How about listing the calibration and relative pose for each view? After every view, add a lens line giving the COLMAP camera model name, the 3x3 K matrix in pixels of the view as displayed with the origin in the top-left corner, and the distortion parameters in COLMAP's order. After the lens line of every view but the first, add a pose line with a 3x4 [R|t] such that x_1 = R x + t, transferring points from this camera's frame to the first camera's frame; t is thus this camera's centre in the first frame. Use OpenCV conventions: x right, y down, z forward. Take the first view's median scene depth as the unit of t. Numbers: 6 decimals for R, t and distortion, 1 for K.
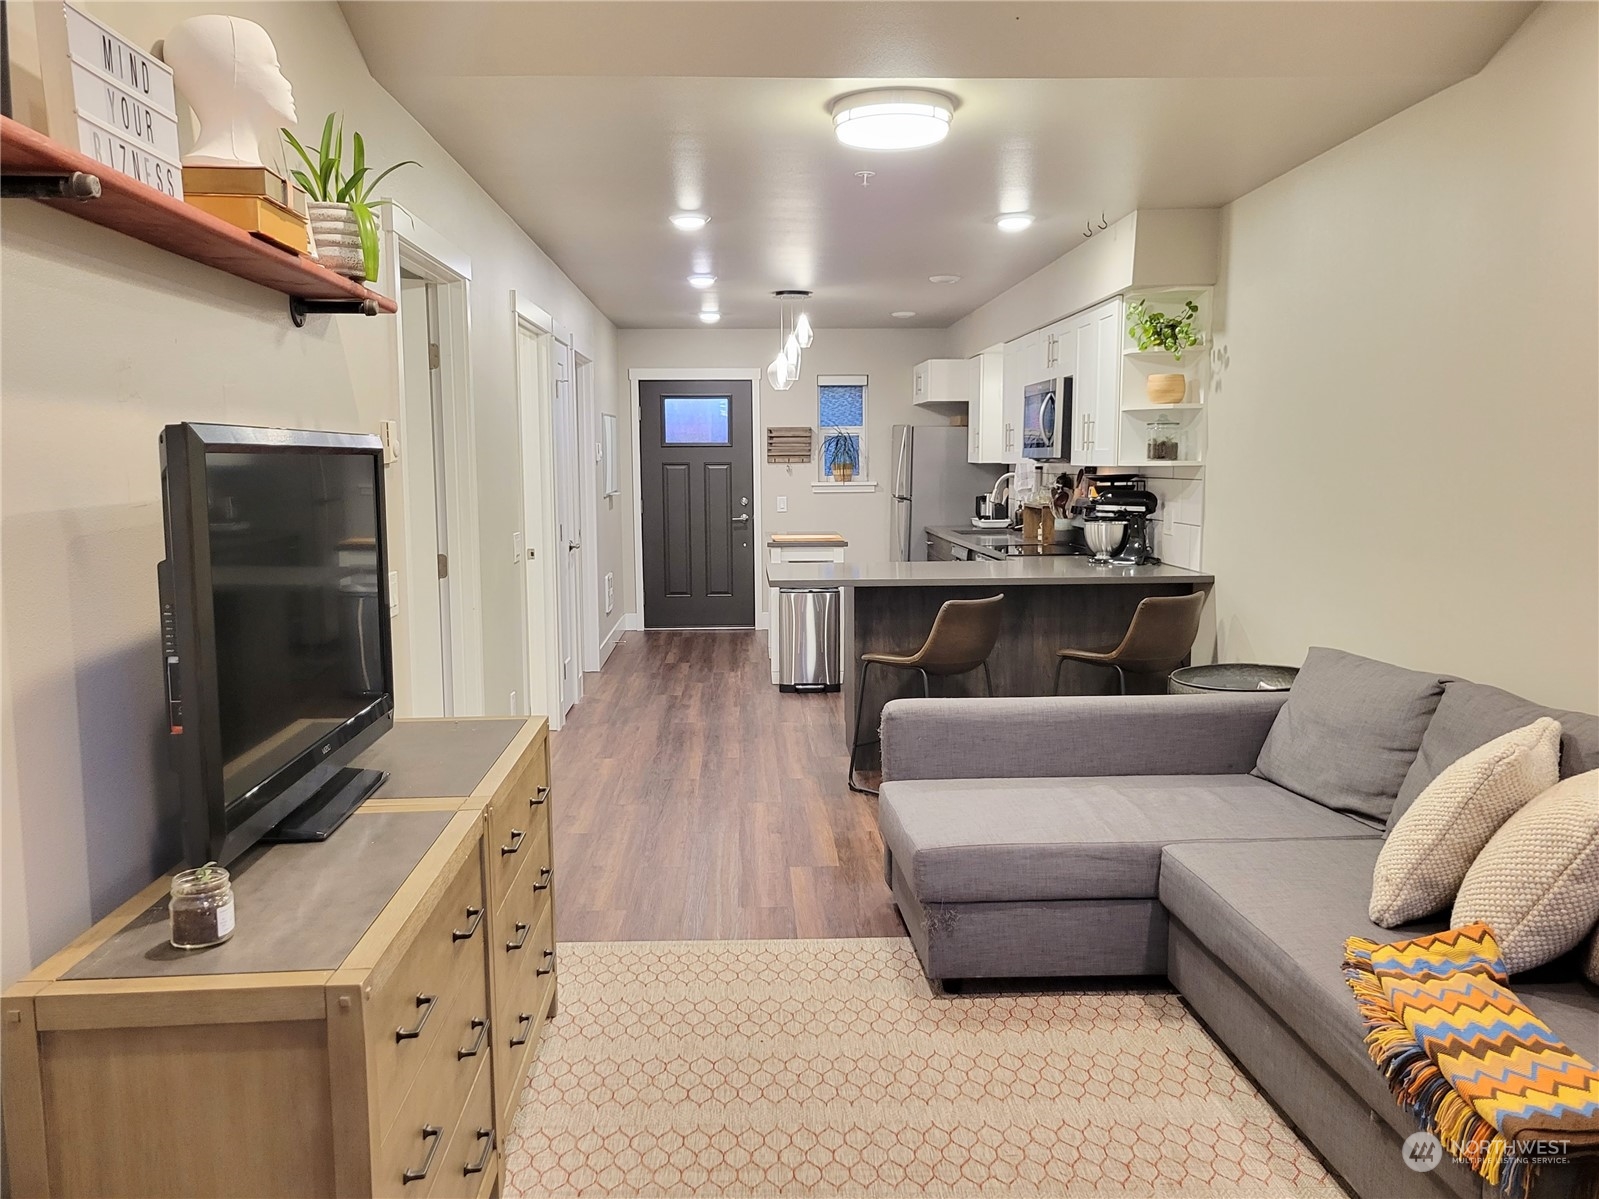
lens RADIAL K [[1214.1, 0, 797.6], [0, 1214.1, 611.7], [0, 0, 1]] dist [0.053799, -0.005472]
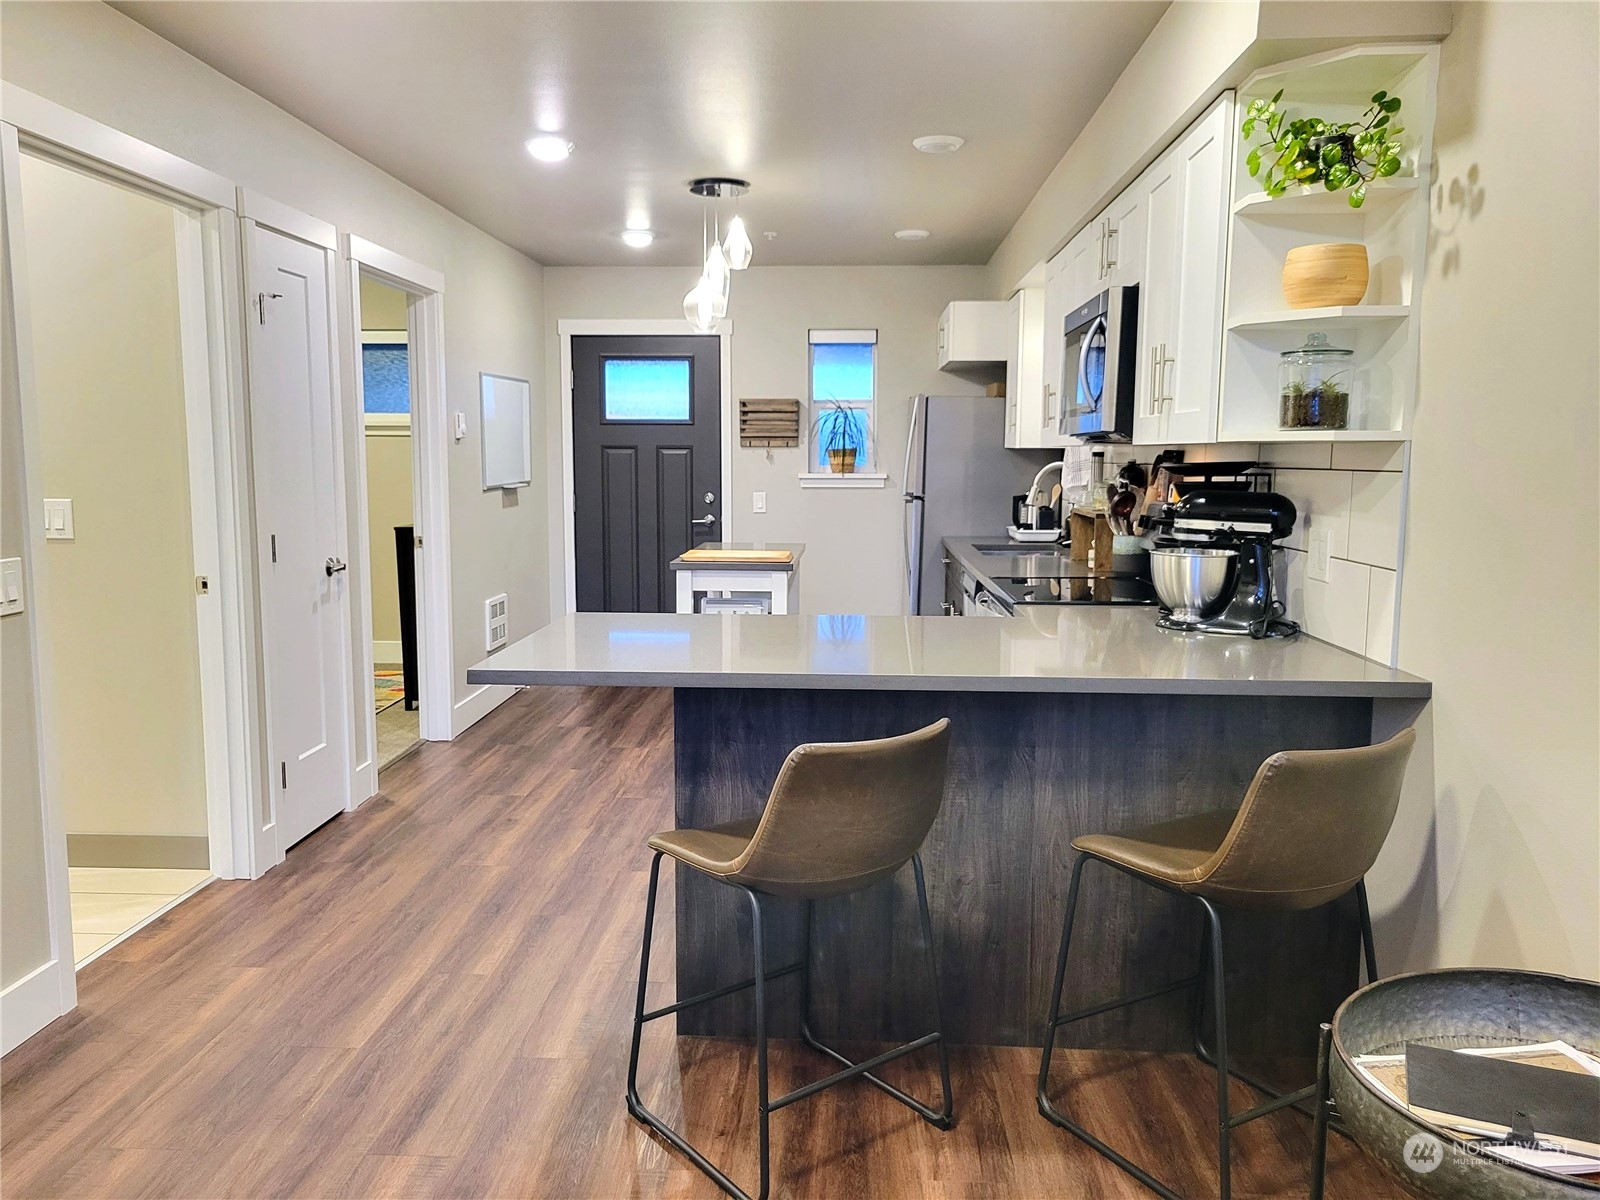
lens RADIAL K [[1188.2, 0, 795.1], [0, 1188.2, 595.7], [0, 0, 1]] dist [0.042975, -0.002651]
pose [[0.995878, 0.020394, -0.088377, 0.125409], [-0.020906, 0.999770, -0.004881, -0.047236], [0.088257, 0.006708, 0.996075, 0.461901]]
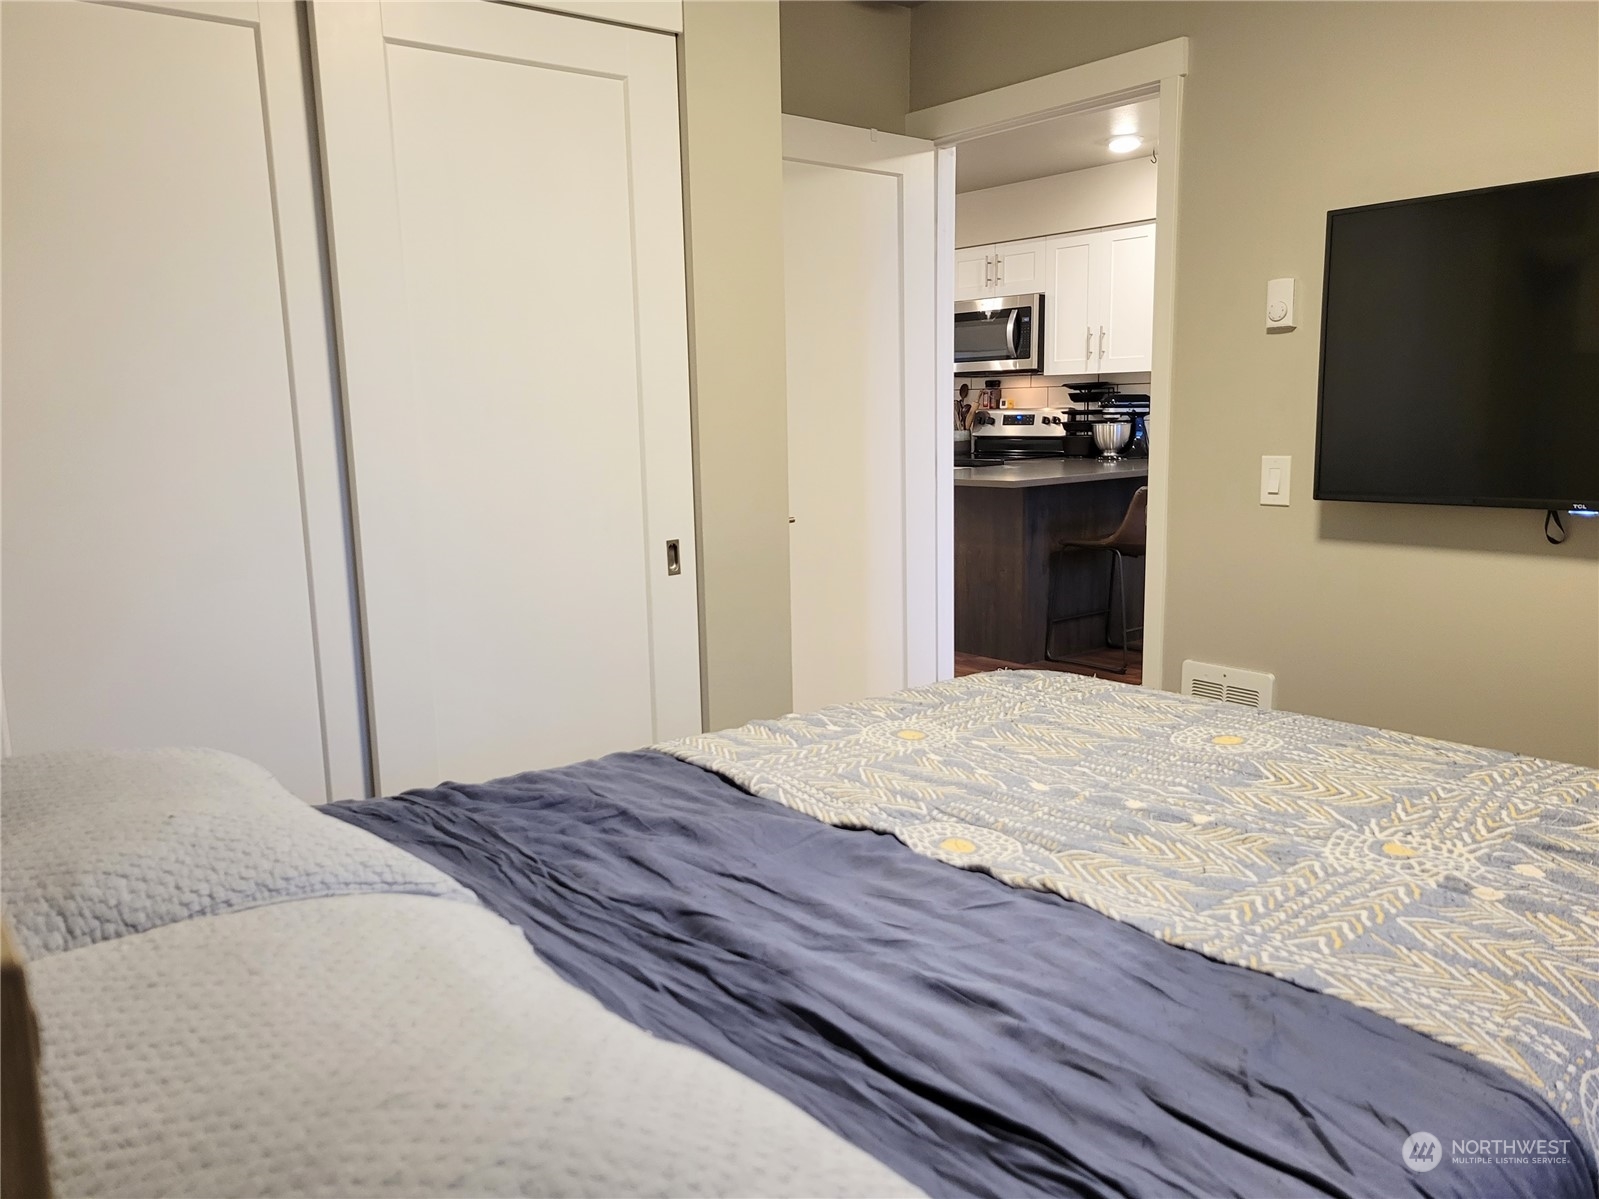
lens RADIAL K [[1233.1, 0, 799.5], [0, 1233.1, 599.5], [0, 0, 1]] dist [0.065586, -0.009047]
pose [[0.799983, -0.103353, 0.591054, -0.674156], [0.089366, 0.994590, 0.052960, 0.003028], [-0.593330, 0.010453, 0.804891, 0.236936]]
